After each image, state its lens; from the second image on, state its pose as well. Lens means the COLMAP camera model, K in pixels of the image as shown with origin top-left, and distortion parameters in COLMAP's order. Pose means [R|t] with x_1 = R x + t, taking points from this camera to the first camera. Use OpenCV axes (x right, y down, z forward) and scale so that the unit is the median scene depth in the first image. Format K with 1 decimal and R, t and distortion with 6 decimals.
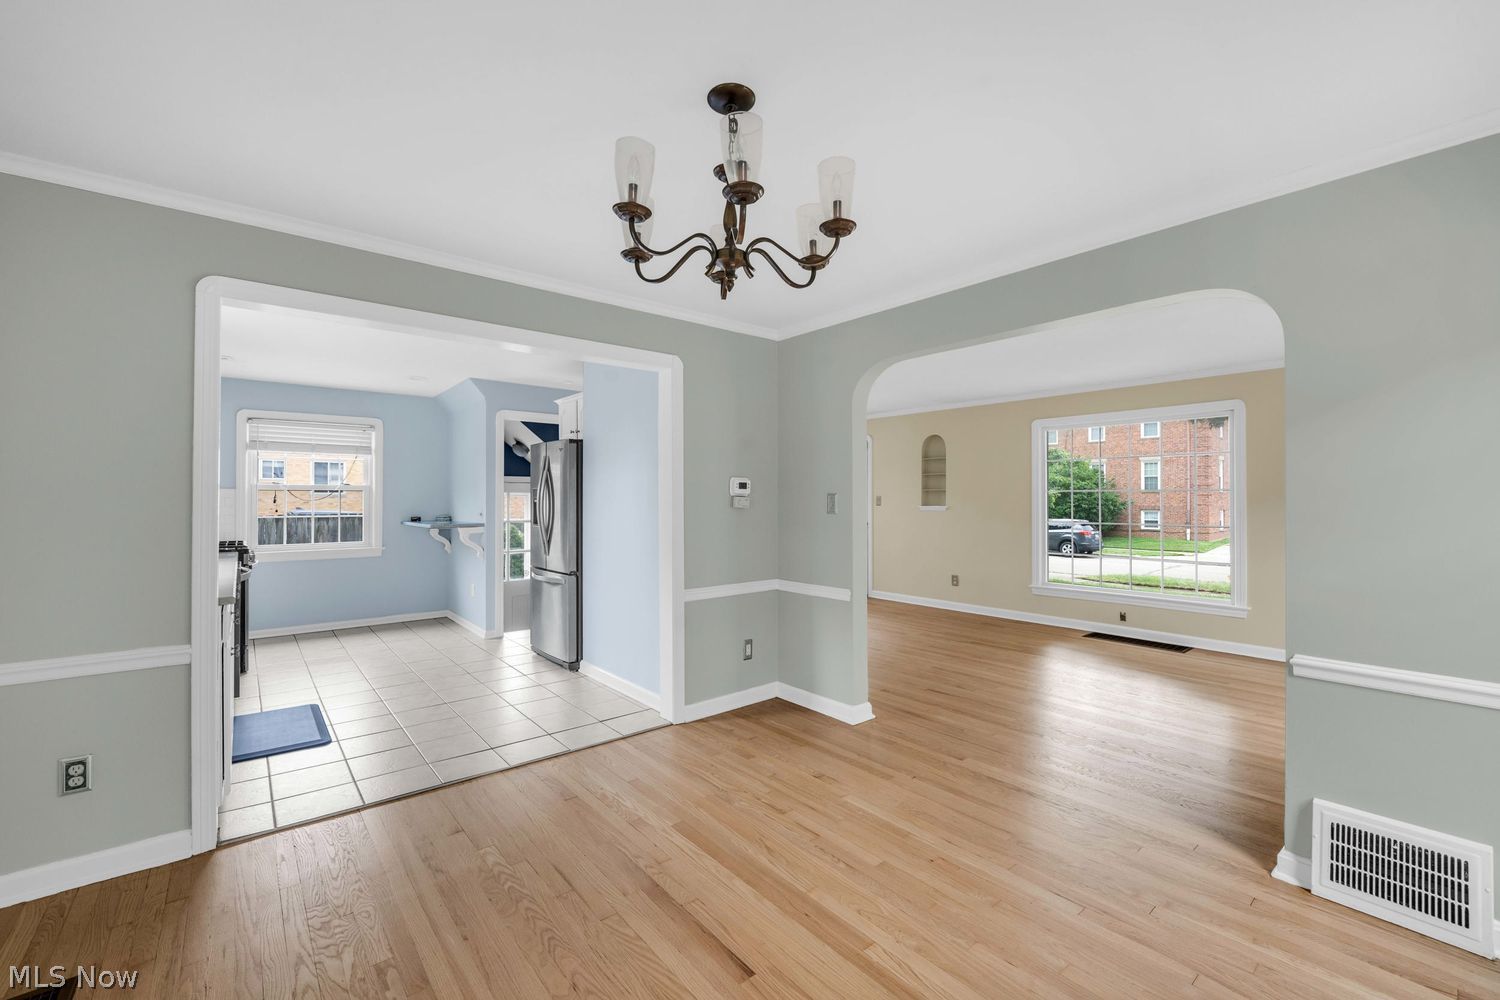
lens RADIAL K [[630.2, 0, 727.4], [0, 630.2, 494.7], [0, 0, 1]] dist [-0.002635, -0.000195]
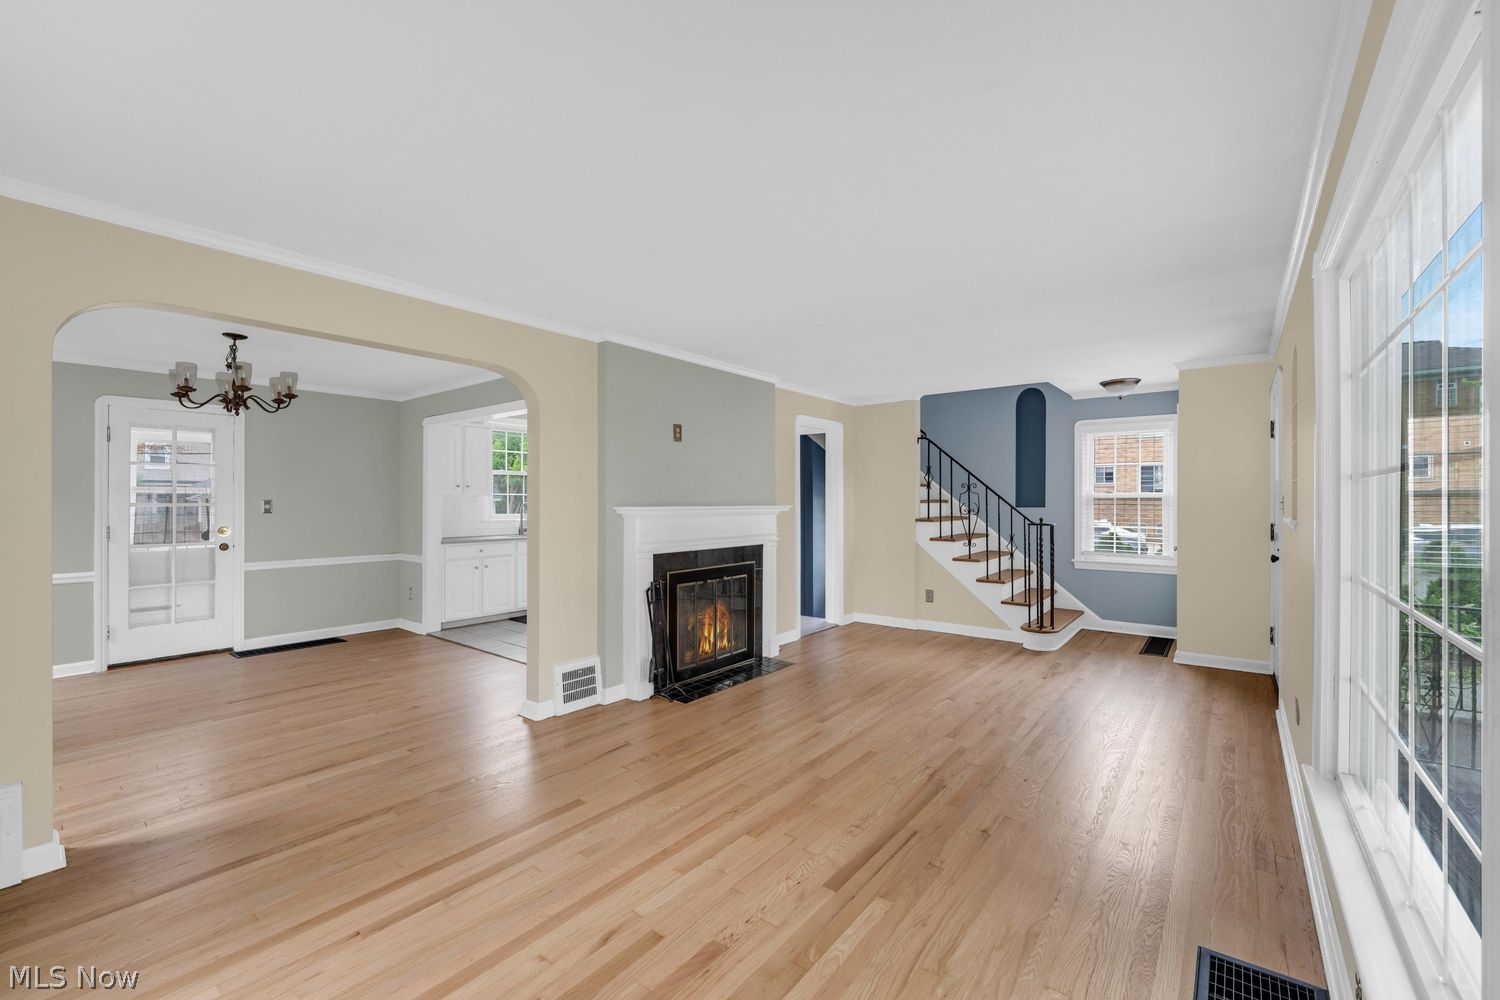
lens RADIAL K [[606.3, 0, 750.0], [0, 606.3, 500.0], [0, 0, 1]] dist [-0.013293, -0.000492]
pose [[0.226661, -0.002511, -0.973970, 0.951281], [0.005373, 0.999985, -0.001328, 0.005407], [0.973959, -0.004933, 0.226671, 0.854492]]
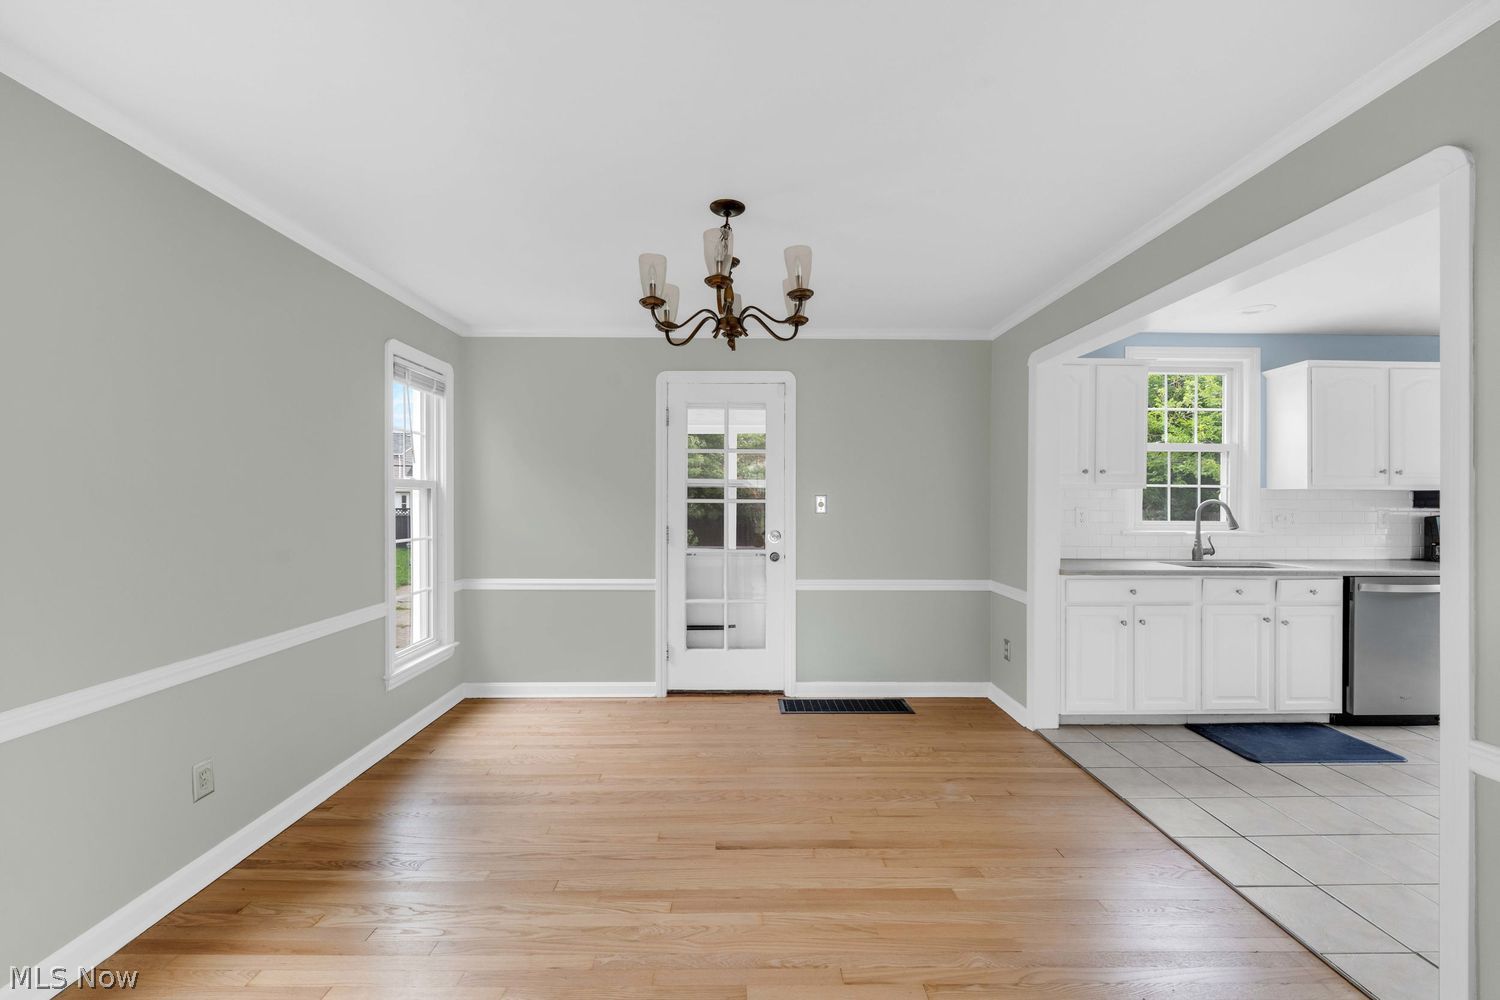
lens RADIAL K [[619.4, 0, 755.1], [0, 619.4, 500.4], [0, 0, 1]] dist [-0.014748, 0.000136]
pose [[-0.606658, 0.002059, -0.794960, 0.373007], [0.000482, 0.999997, 0.002222, 0.003536], [0.794963, 0.000965, -0.606657, 0.668495]]
